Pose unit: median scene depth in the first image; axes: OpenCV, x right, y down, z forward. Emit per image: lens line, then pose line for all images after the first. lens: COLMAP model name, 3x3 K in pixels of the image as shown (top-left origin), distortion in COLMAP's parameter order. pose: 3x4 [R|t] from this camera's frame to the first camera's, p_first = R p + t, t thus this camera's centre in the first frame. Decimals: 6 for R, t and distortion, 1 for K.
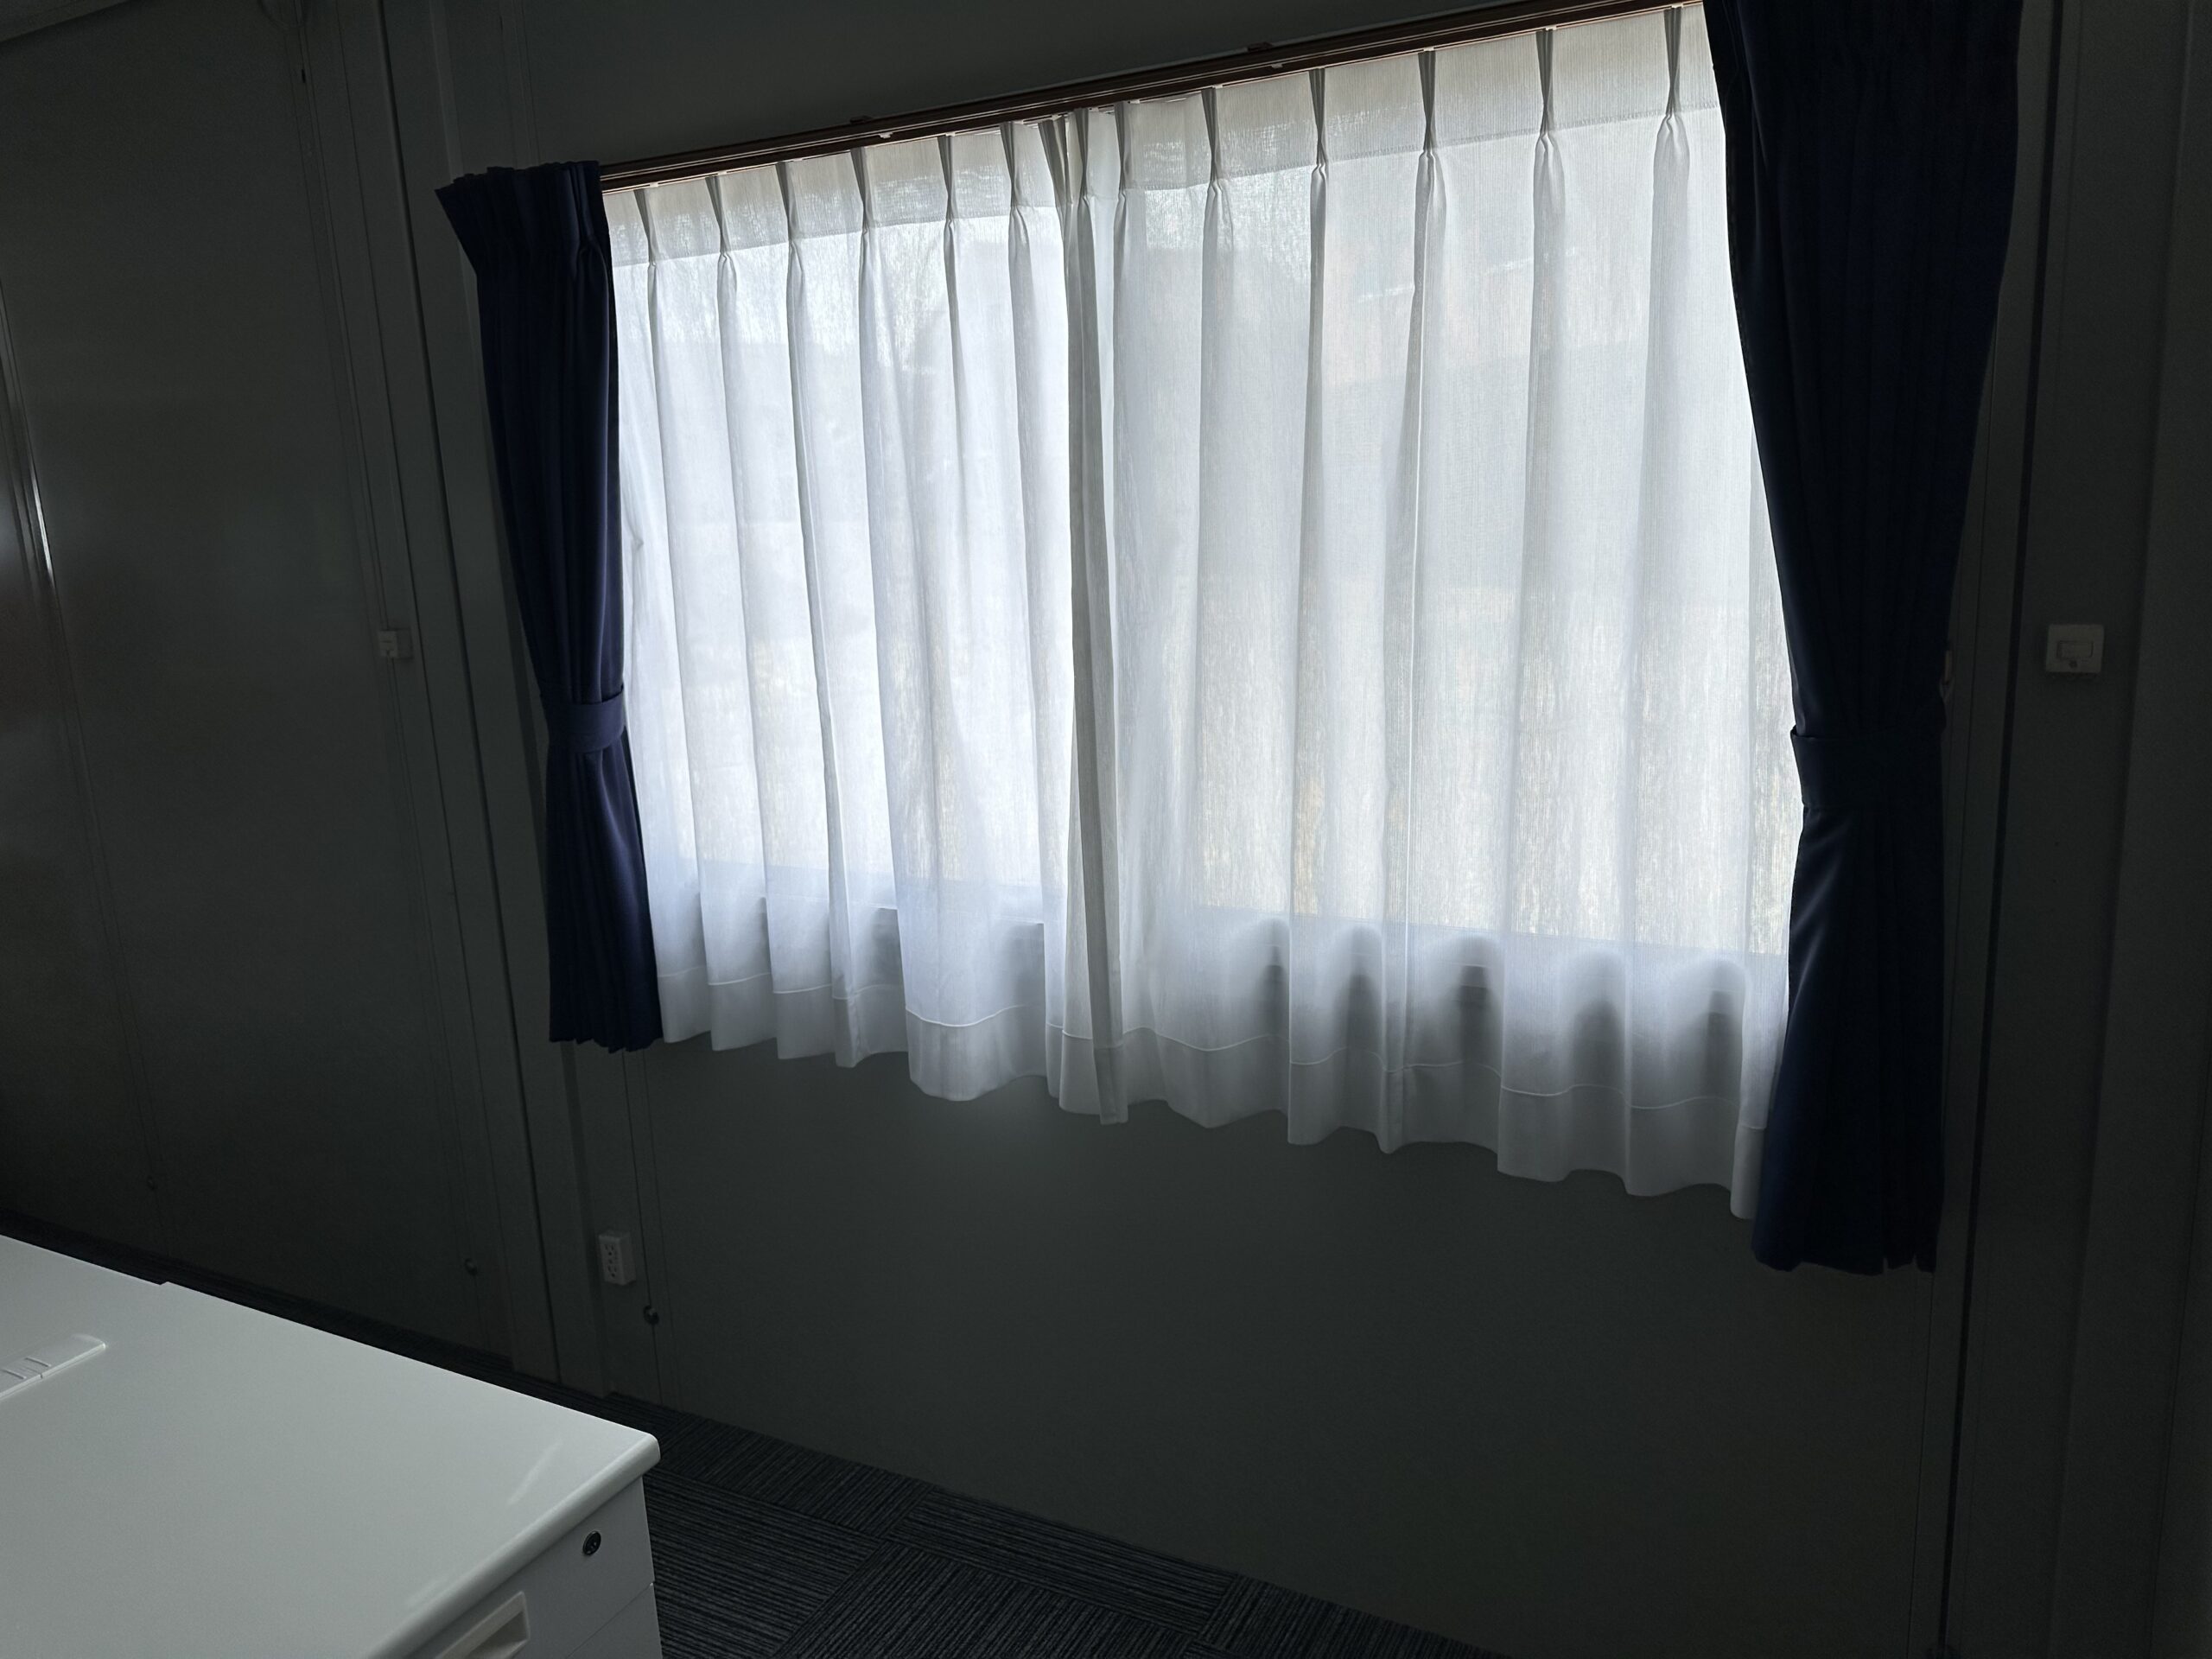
lens RADIAL K [[1561.7, 0, 1106.0], [0, 1561.7, 829.5], [0, 0, 1]] dist [-0.012384, -0.000227]
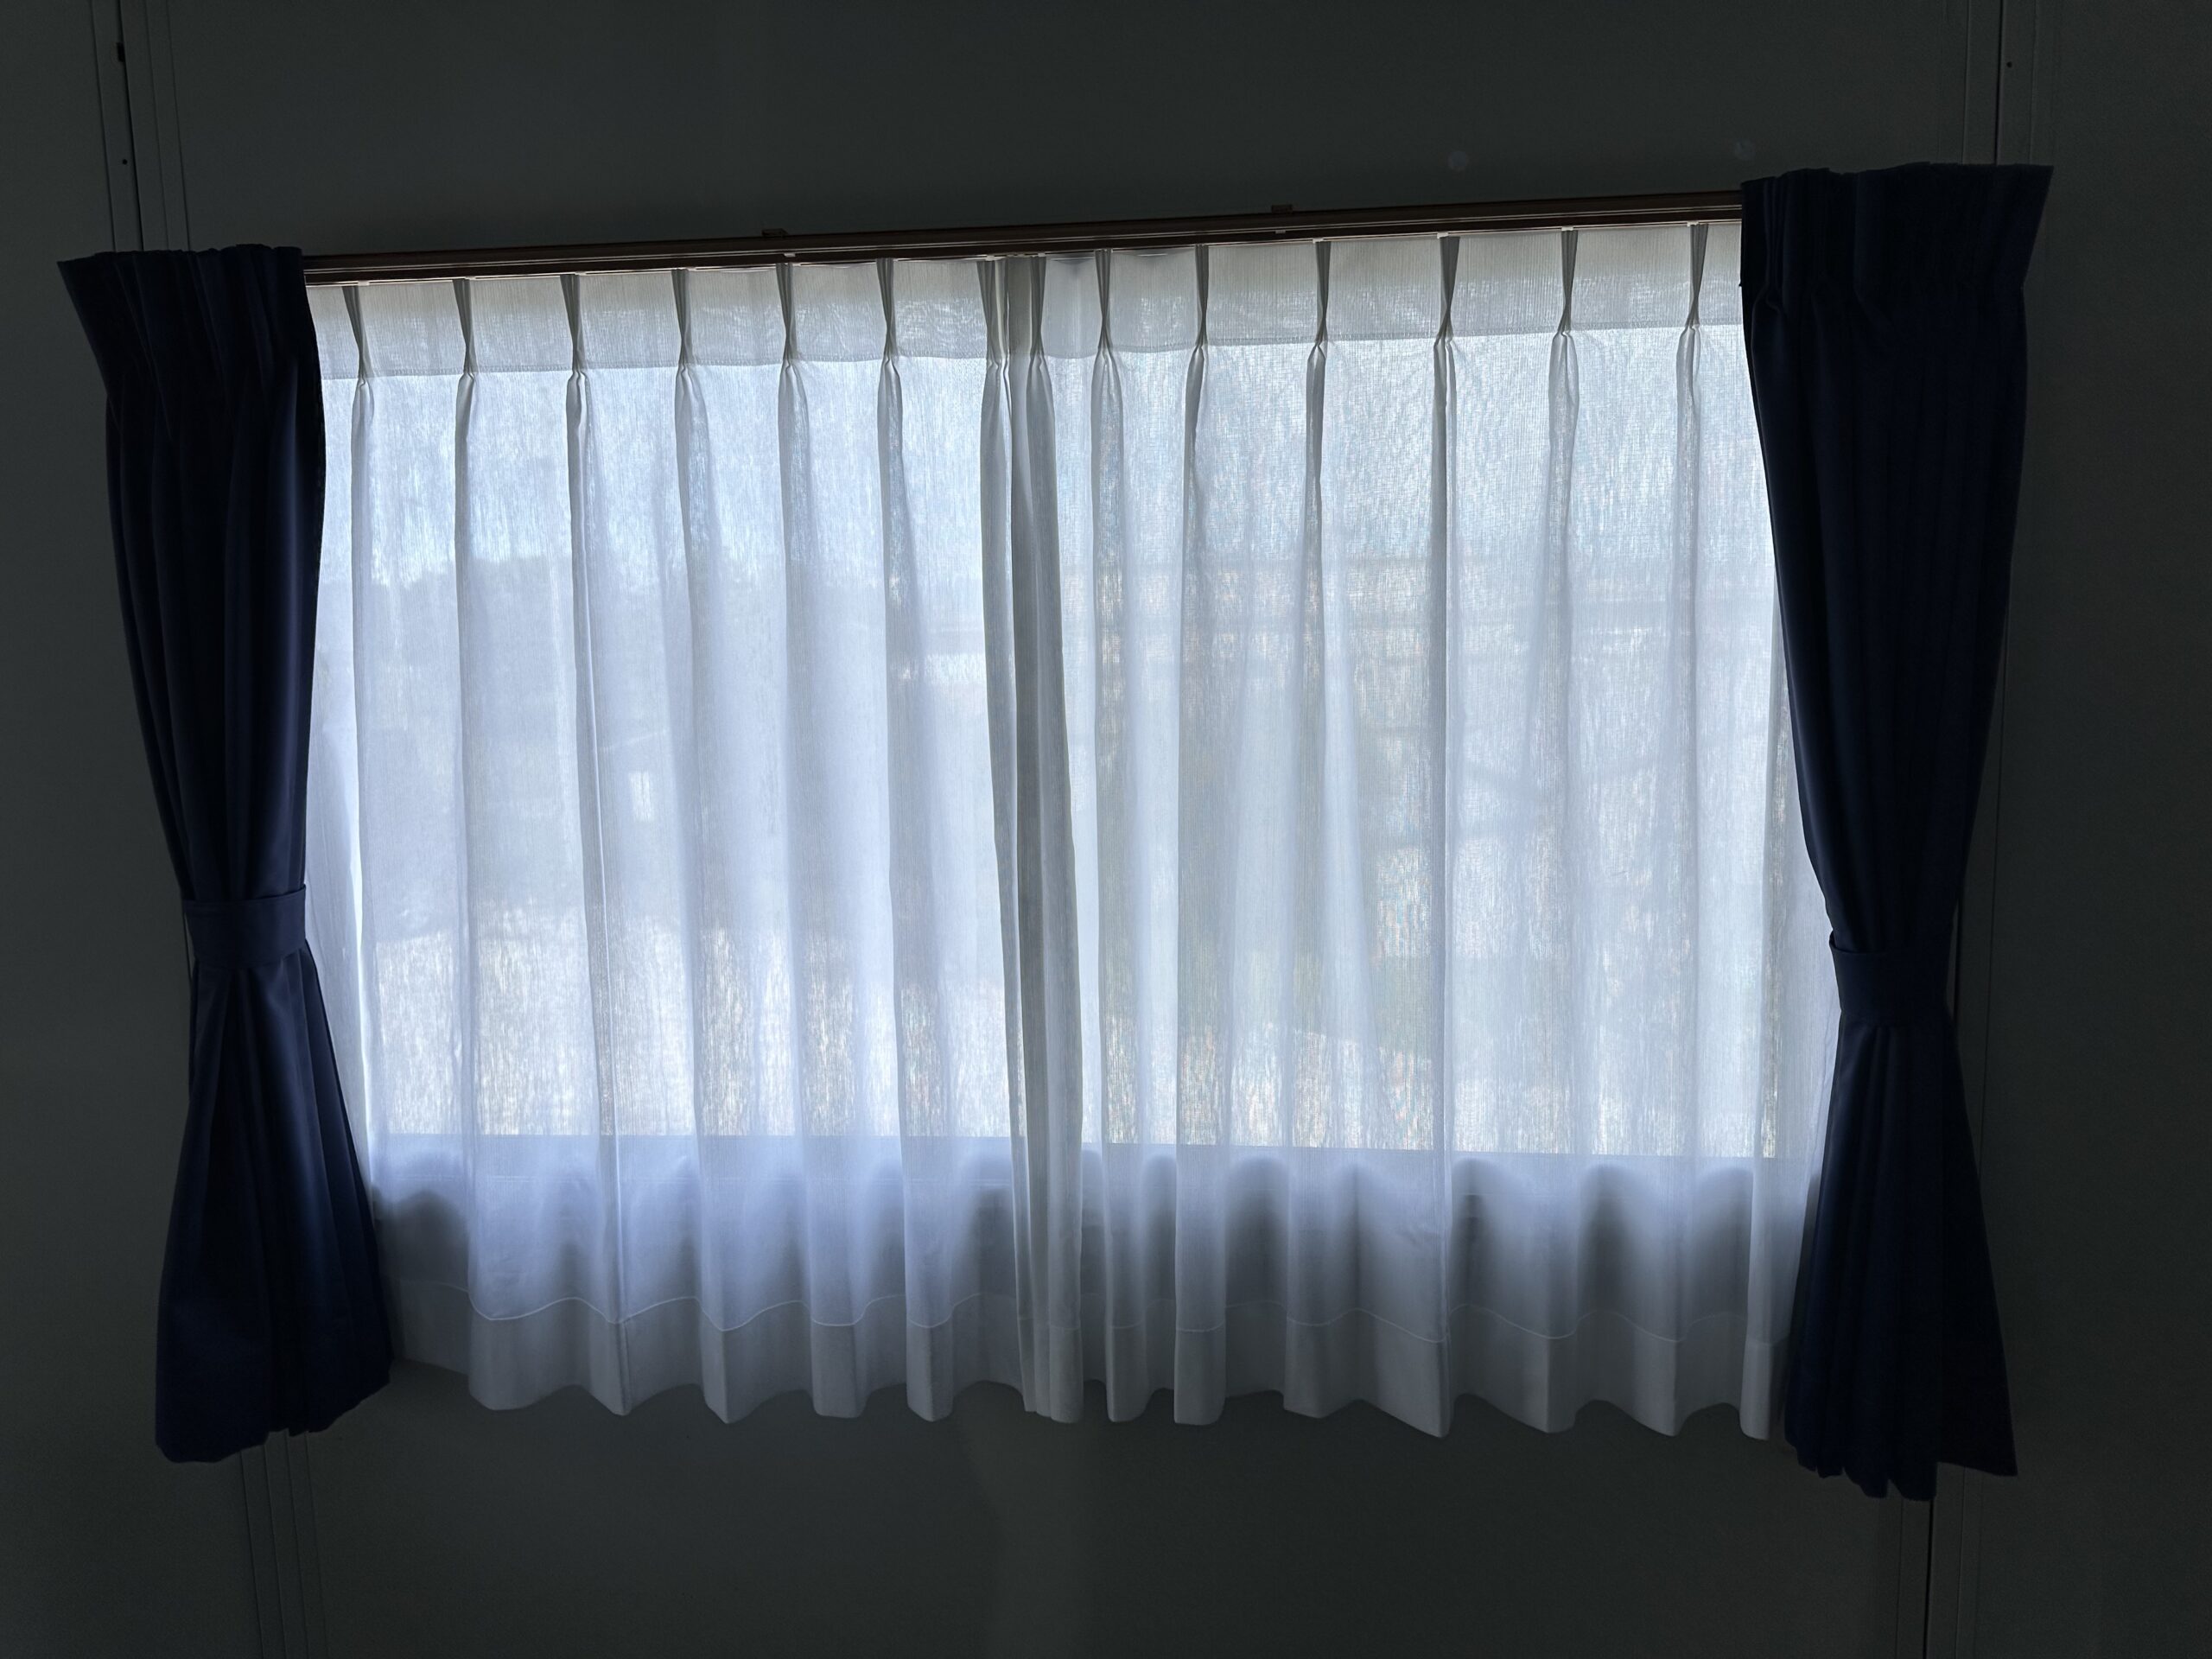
lens RADIAL K [[1588.3, 0, 1109.6], [0, 1588.3, 883.1], [0, 0, 1]] dist [0.104832, -0.224899]
pose [[0.925382, -0.020113, 0.378501, -0.310636], [0.056936, 0.994637, -0.086346, -0.027657], [-0.374734, 0.101453, 0.921565, 0.178919]]
